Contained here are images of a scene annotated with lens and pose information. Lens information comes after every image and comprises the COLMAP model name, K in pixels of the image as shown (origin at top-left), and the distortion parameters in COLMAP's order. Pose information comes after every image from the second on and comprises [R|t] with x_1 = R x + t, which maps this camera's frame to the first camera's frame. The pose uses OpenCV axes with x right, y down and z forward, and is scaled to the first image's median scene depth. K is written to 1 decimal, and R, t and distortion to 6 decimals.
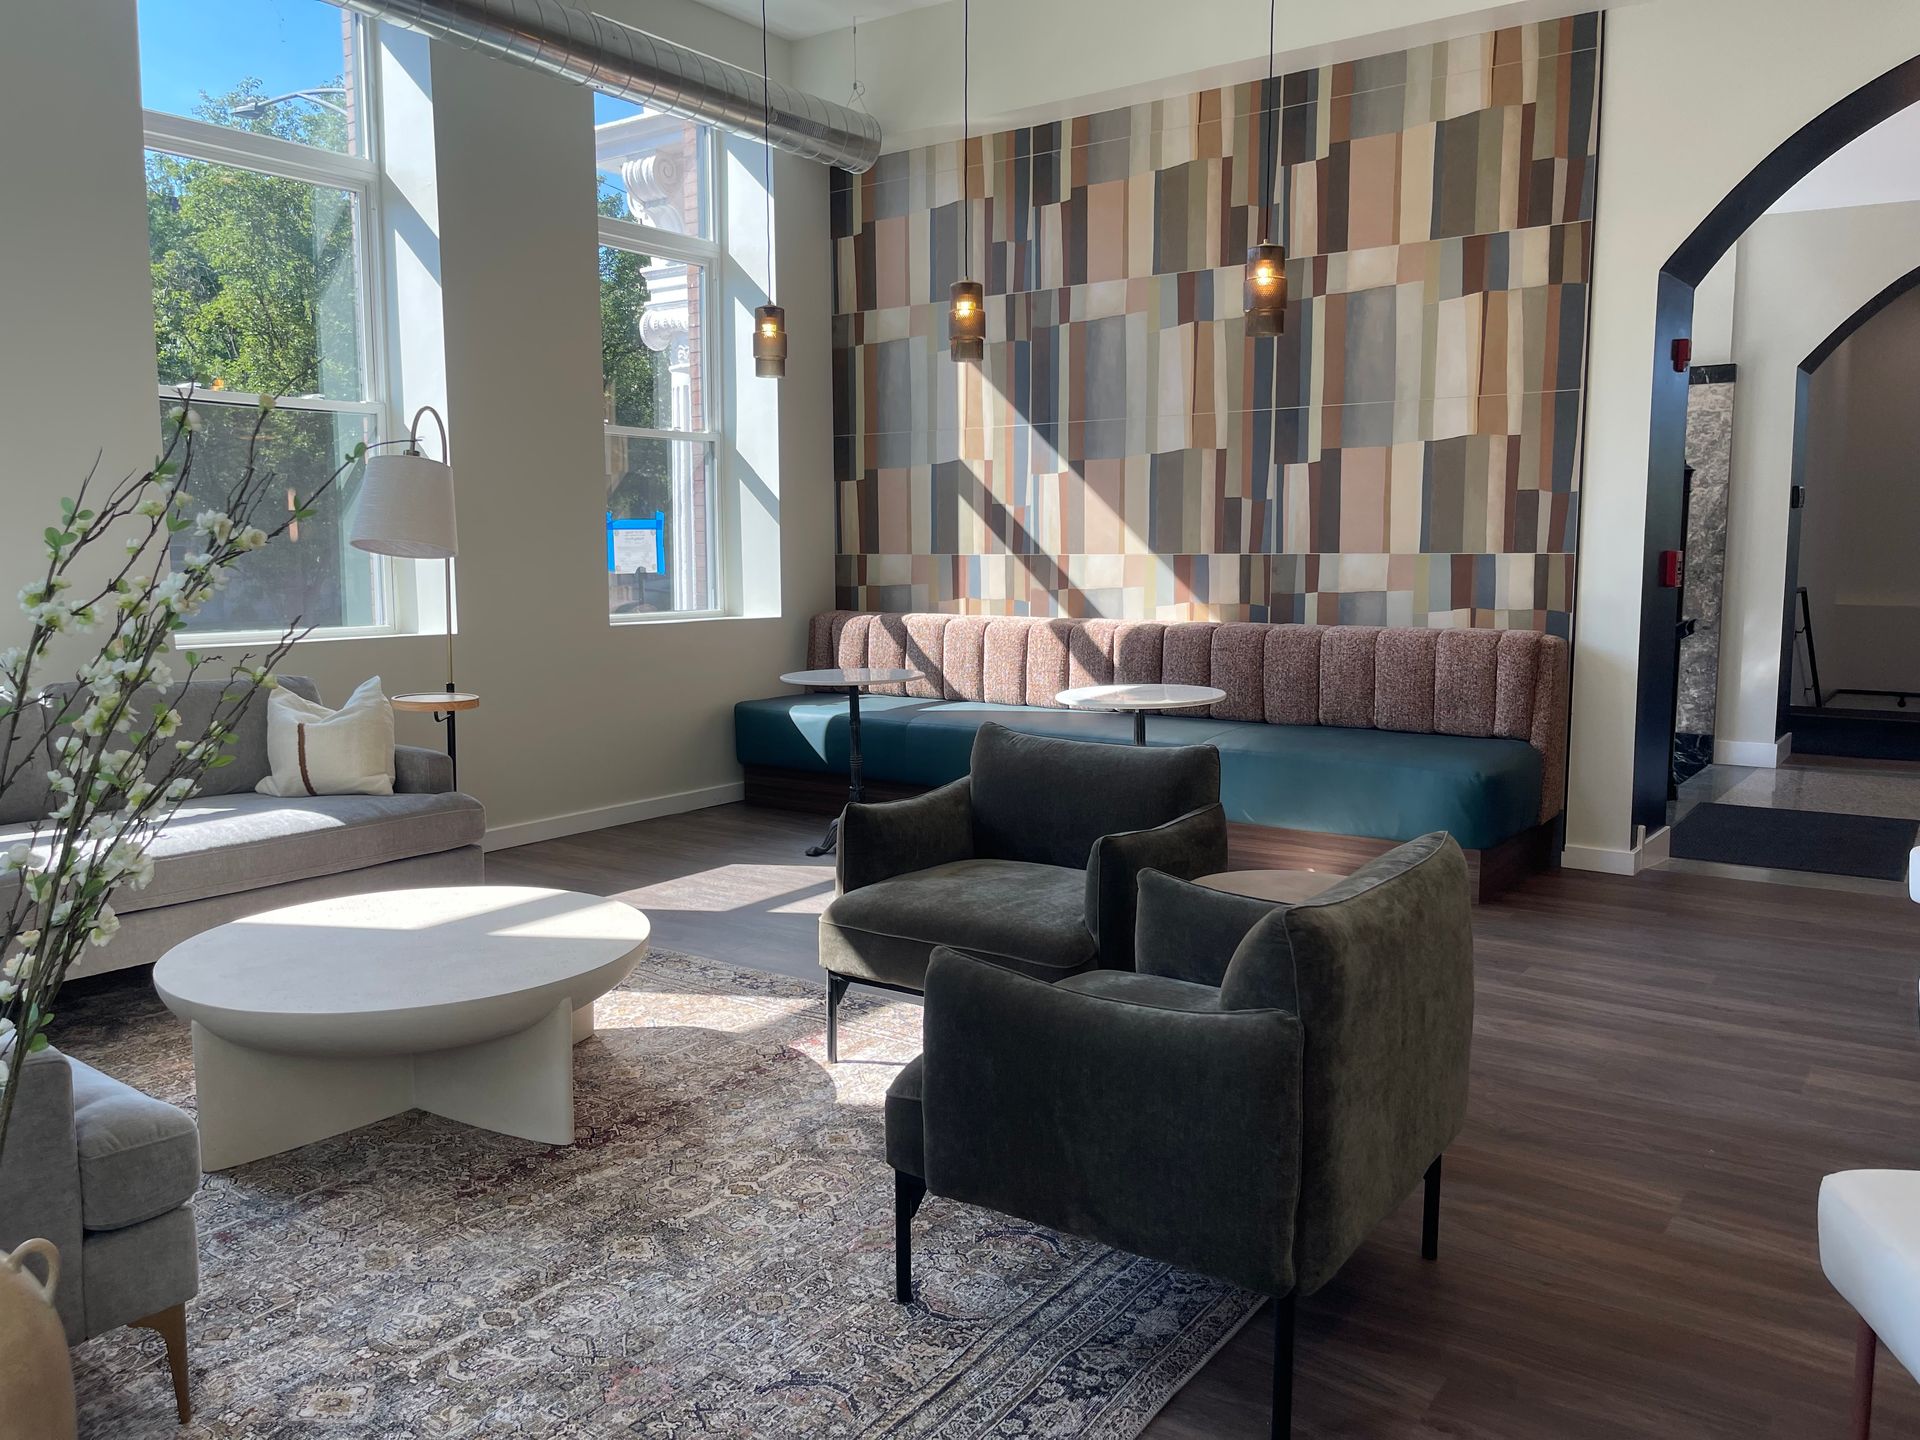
lens RADIAL K [[1440.8, 0, 960.7], [0, 1440.8, 715.7], [0, 0, 1]] dist [0.021923, -0.057341]
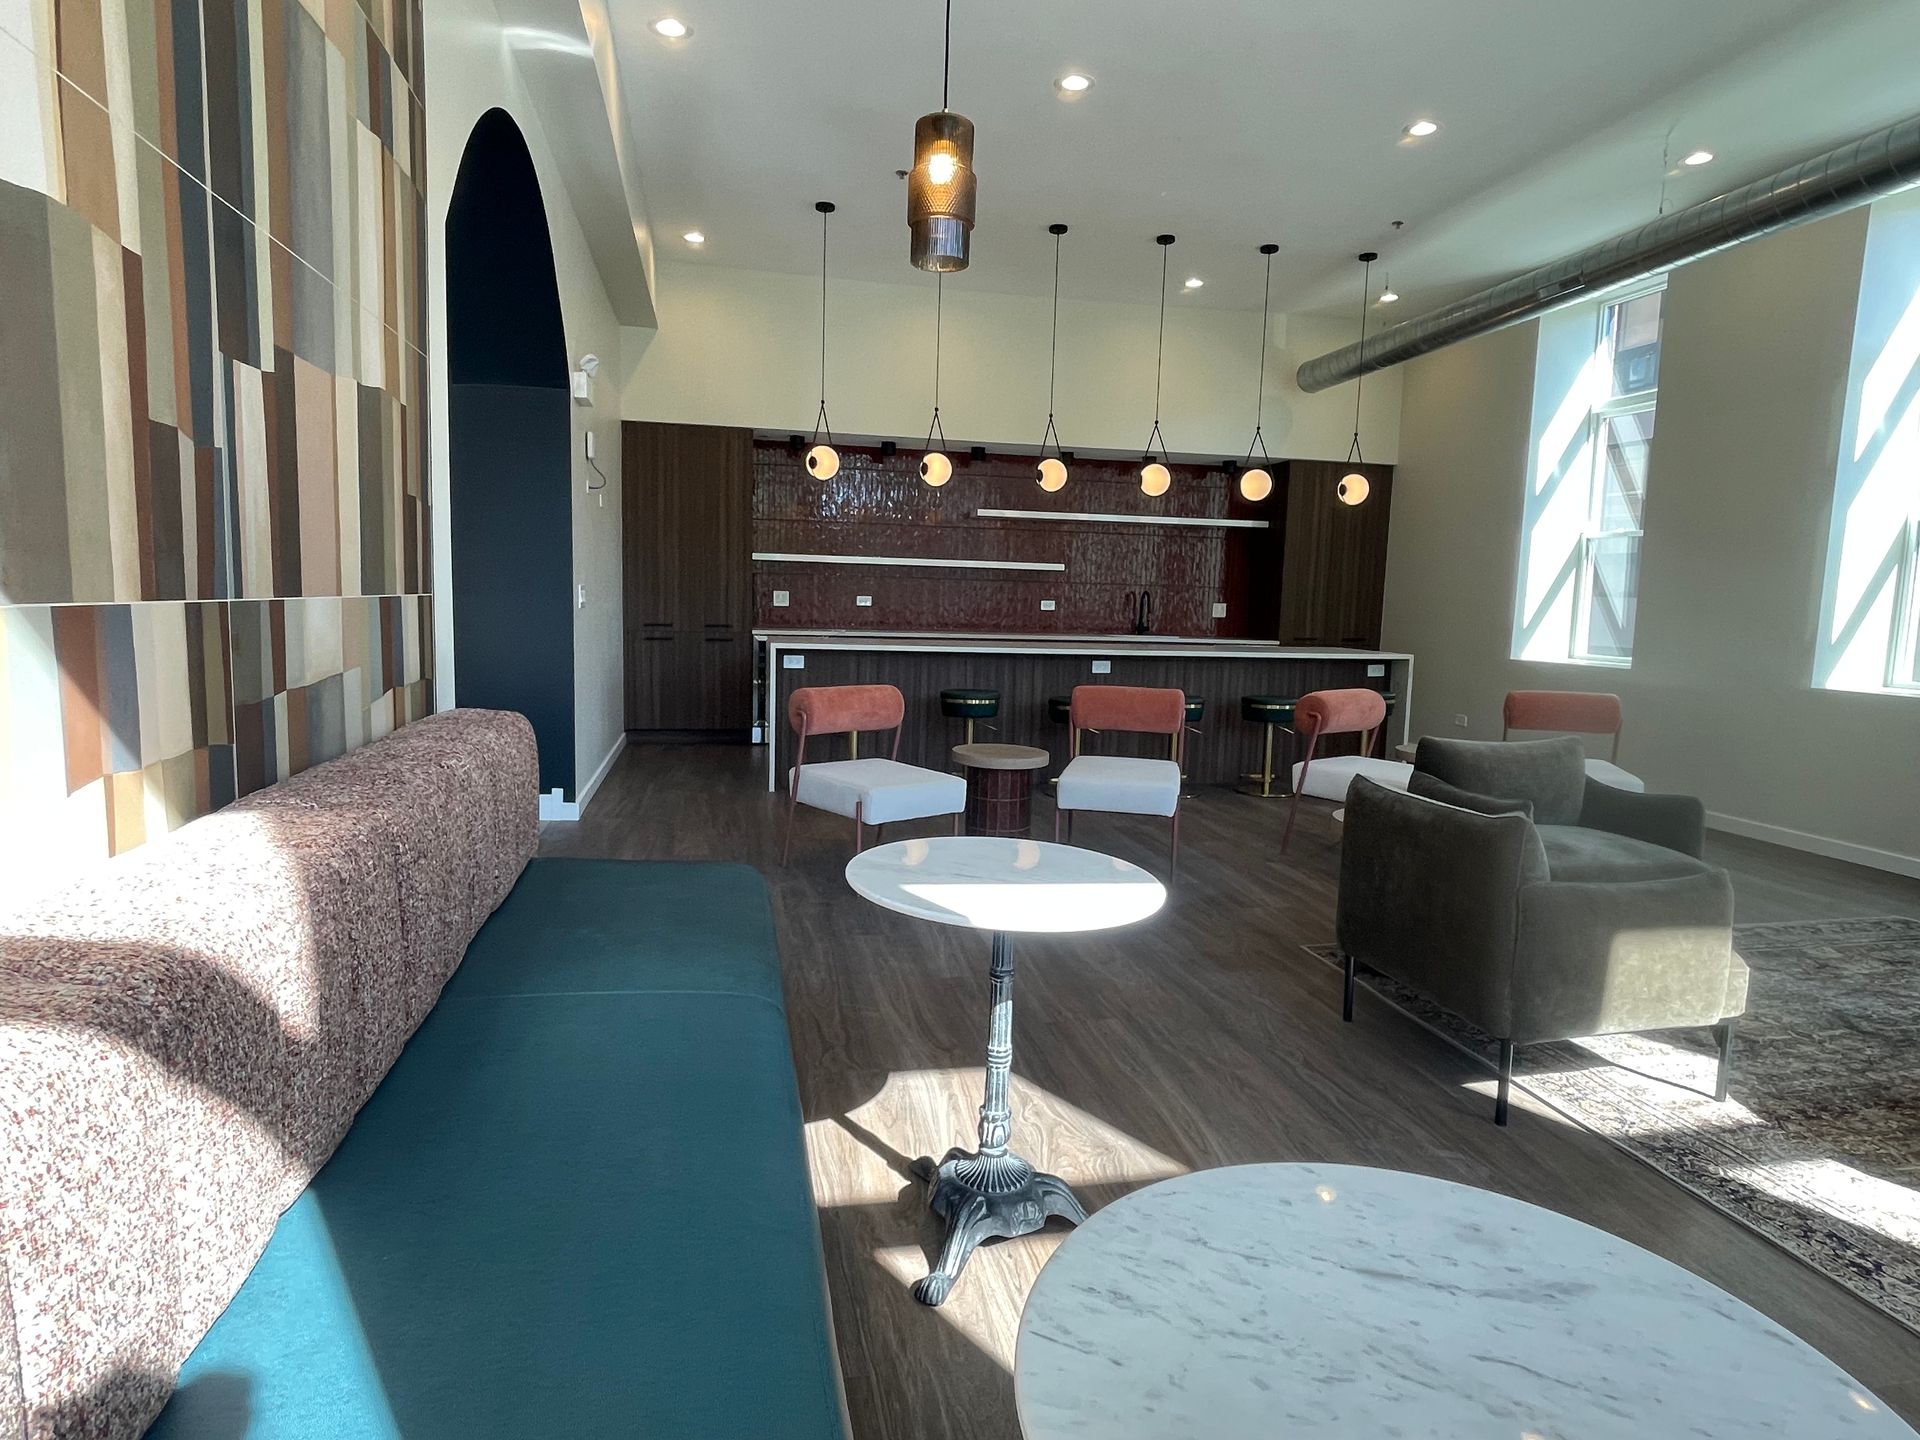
lens RADIAL K [[1092.4, 0, 961.2], [0, 1092.4, 719.5], [0, 0, 1]] dist [0.002634, 0.001225]
pose [[-0.739514, -0.094722, 0.666444, -0.188988], [0.053738, 0.978583, 0.198717, -0.228683], [-0.670993, 0.182767, -0.718585, 1.928291]]
